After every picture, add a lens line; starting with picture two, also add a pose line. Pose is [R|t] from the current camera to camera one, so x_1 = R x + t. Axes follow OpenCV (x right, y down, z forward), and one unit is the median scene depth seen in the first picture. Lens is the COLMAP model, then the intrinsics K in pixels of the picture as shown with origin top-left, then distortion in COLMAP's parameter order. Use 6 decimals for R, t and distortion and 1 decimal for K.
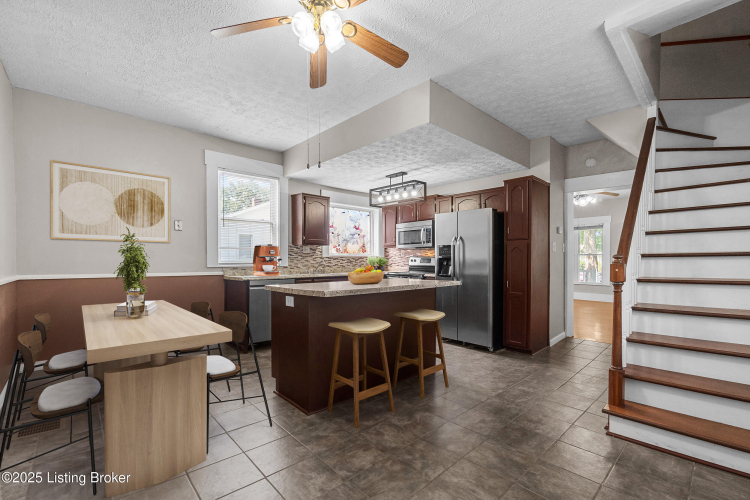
lens RADIAL K [[329.5, 0, 376.0], [0, 329.5, 259.1], [0, 0, 1]] dist [-0.000816, -0.000225]
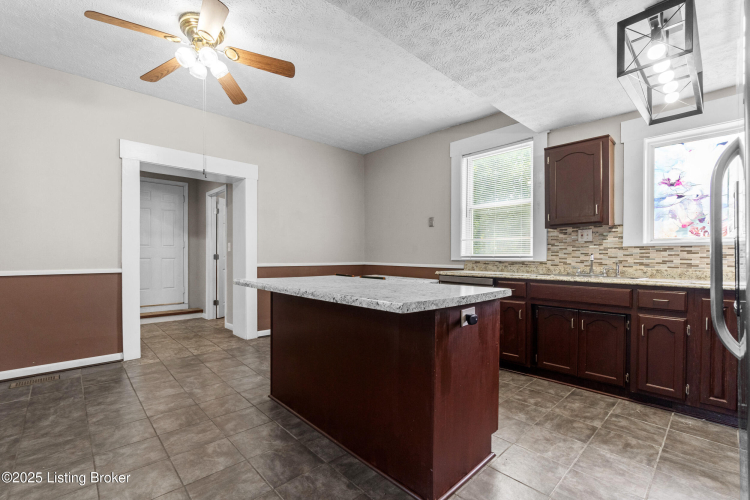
lens RADIAL K [[329.5, 0, 376.0], [0, 329.5, 259.1], [0, 0, 1]] dist [-0.000816, -0.000225]
pose [[0.001221, 0.011367, -0.999935, 0.421153], [0.000054, 0.999935, 0.011367, 0.008642], [0.999999, -0.000067, 0.001220, 0.658334]]
